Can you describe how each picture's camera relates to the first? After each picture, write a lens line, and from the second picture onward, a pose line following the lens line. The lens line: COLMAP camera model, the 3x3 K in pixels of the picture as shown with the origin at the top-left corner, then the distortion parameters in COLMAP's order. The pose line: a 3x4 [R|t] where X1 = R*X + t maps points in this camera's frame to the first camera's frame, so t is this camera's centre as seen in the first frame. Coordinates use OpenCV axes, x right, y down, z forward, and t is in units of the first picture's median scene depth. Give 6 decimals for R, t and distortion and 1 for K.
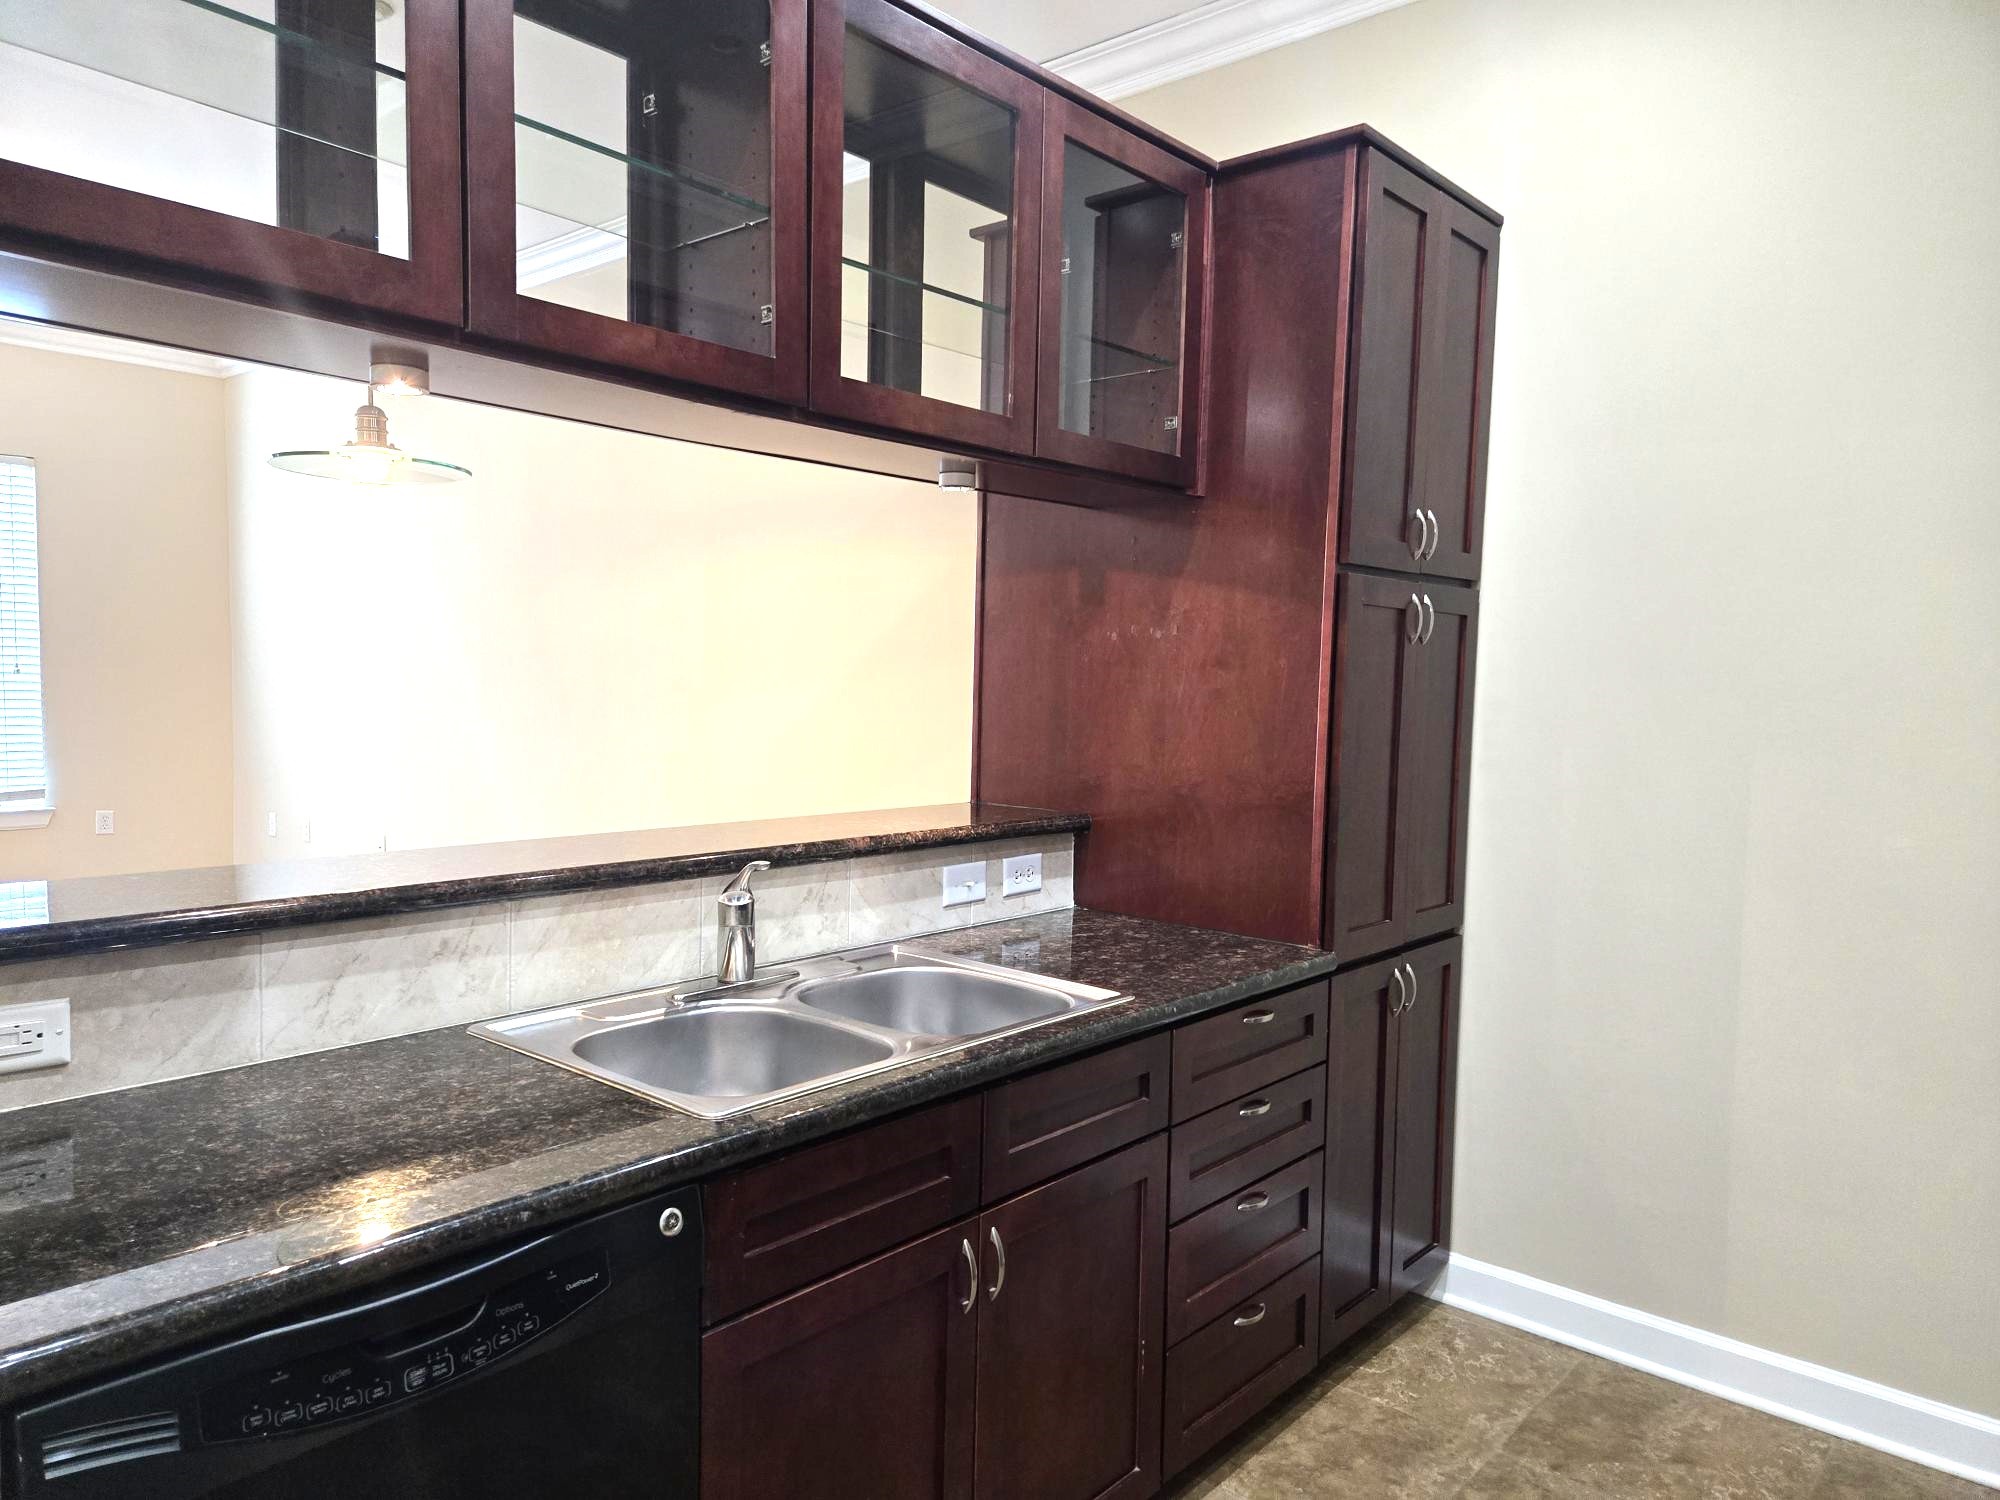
lens RADIAL K [[1347.1, 0, 1000.0], [0, 1347.1, 750.0], [0, 0, 1]] dist [0.080249, -0.064974]
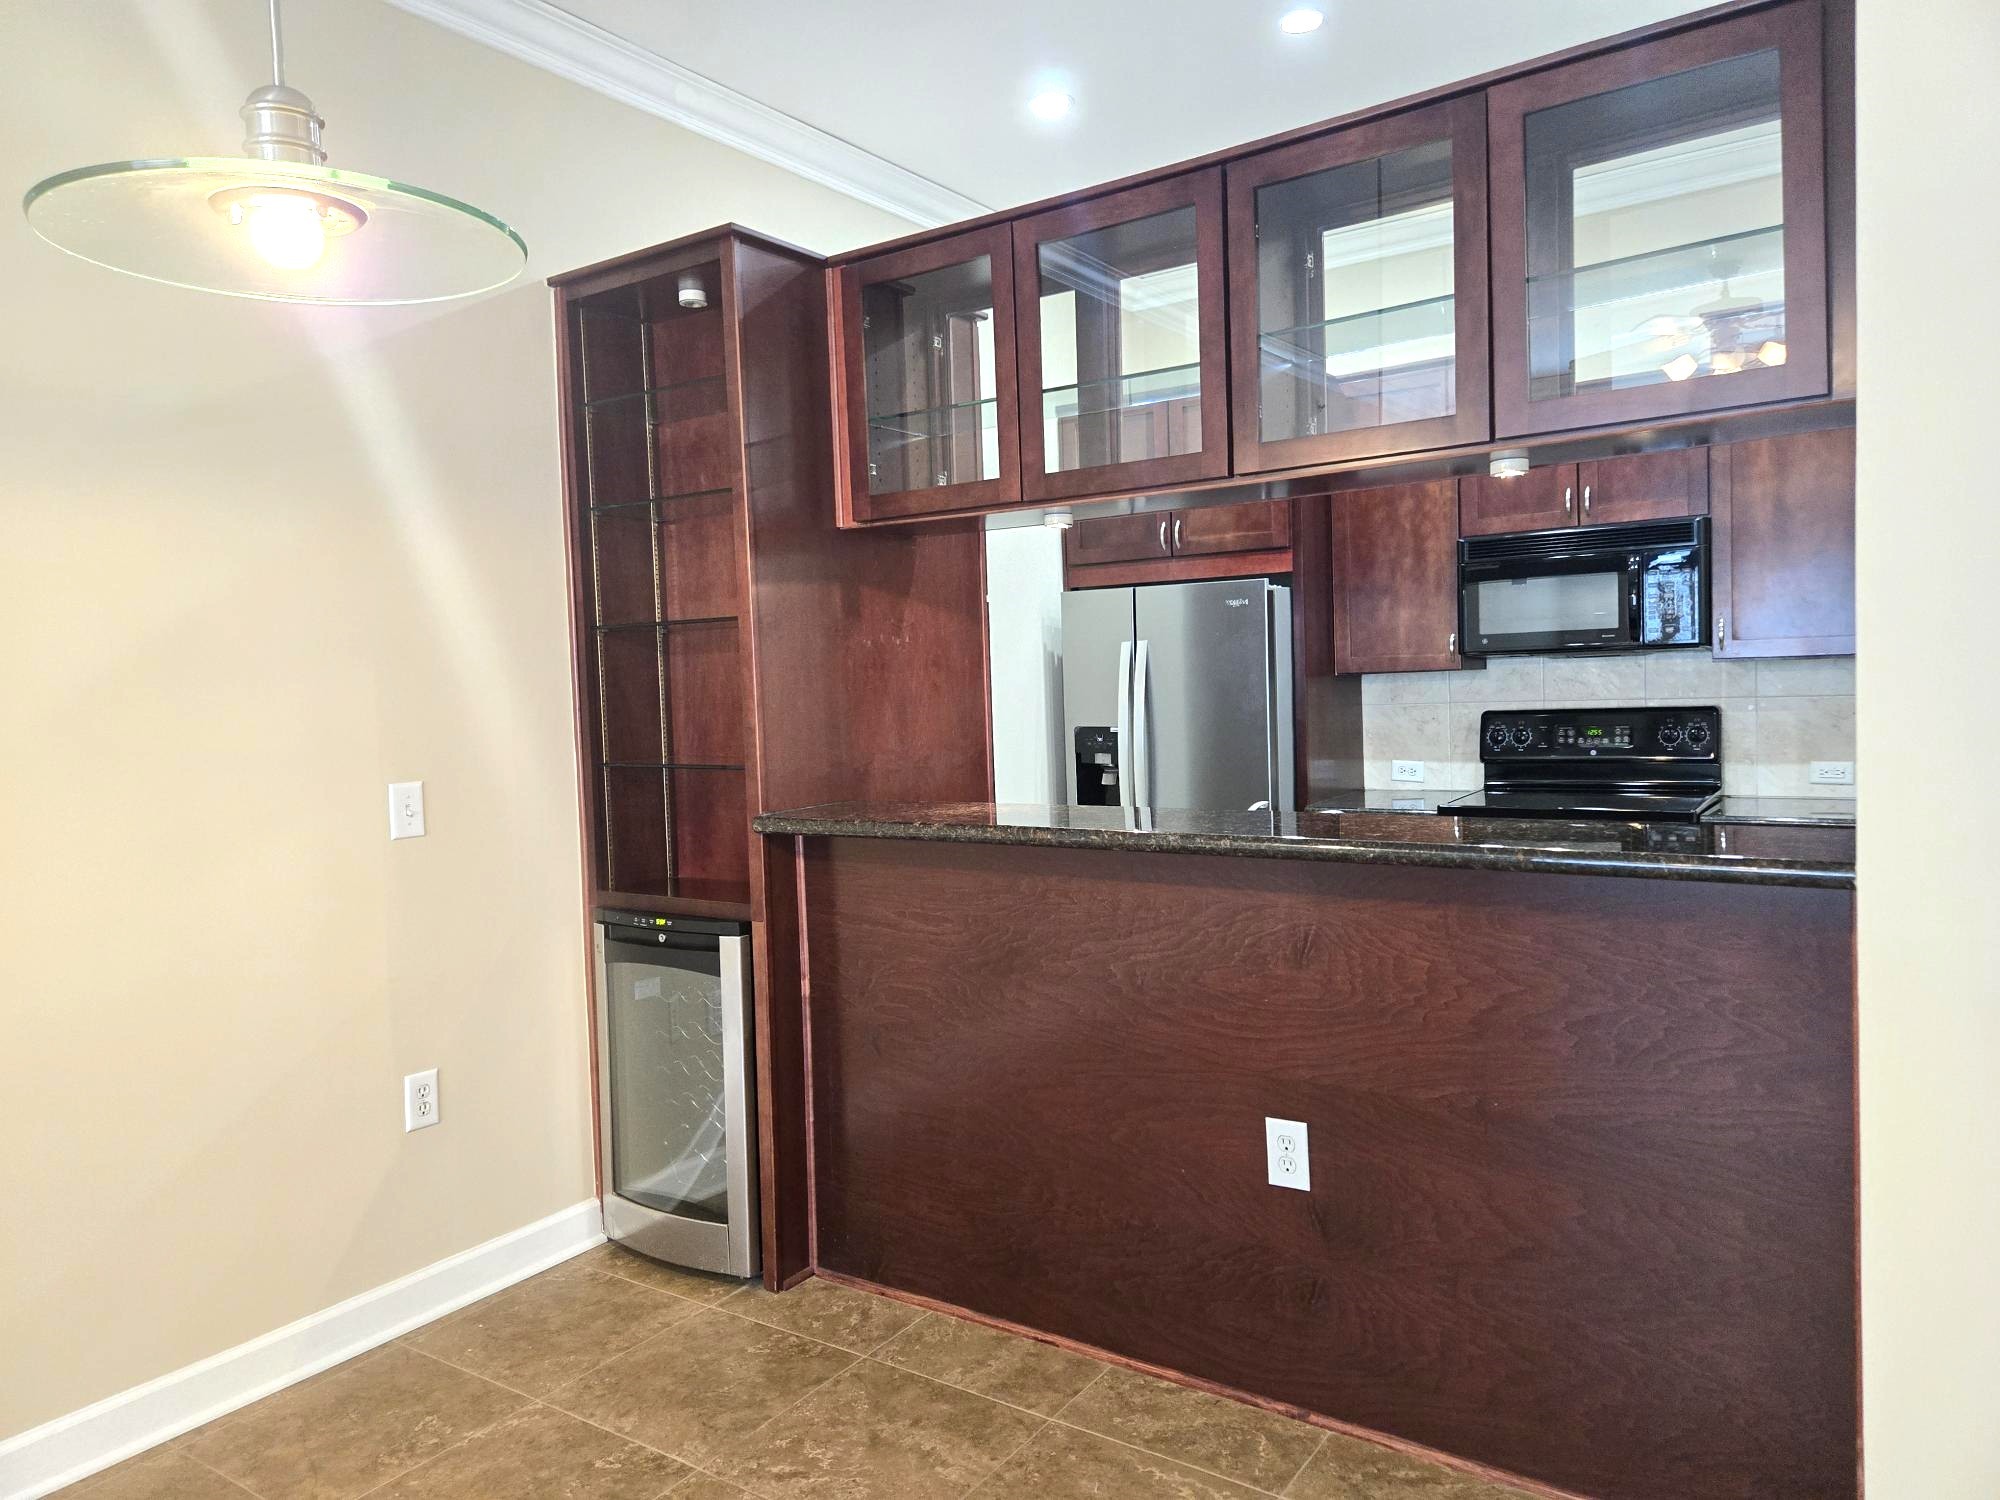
lens RADIAL K [[1347.1, 0, 1000.0], [0, 1347.1, 750.0], [0, 0, 1]] dist [0.080249, -0.064974]
pose [[-0.115814, -0.072833, 0.990597, -1.349237], [0.094876, 0.991937, 0.084024, -0.098683], [-0.988729, 0.103715, -0.107970, 1.255470]]
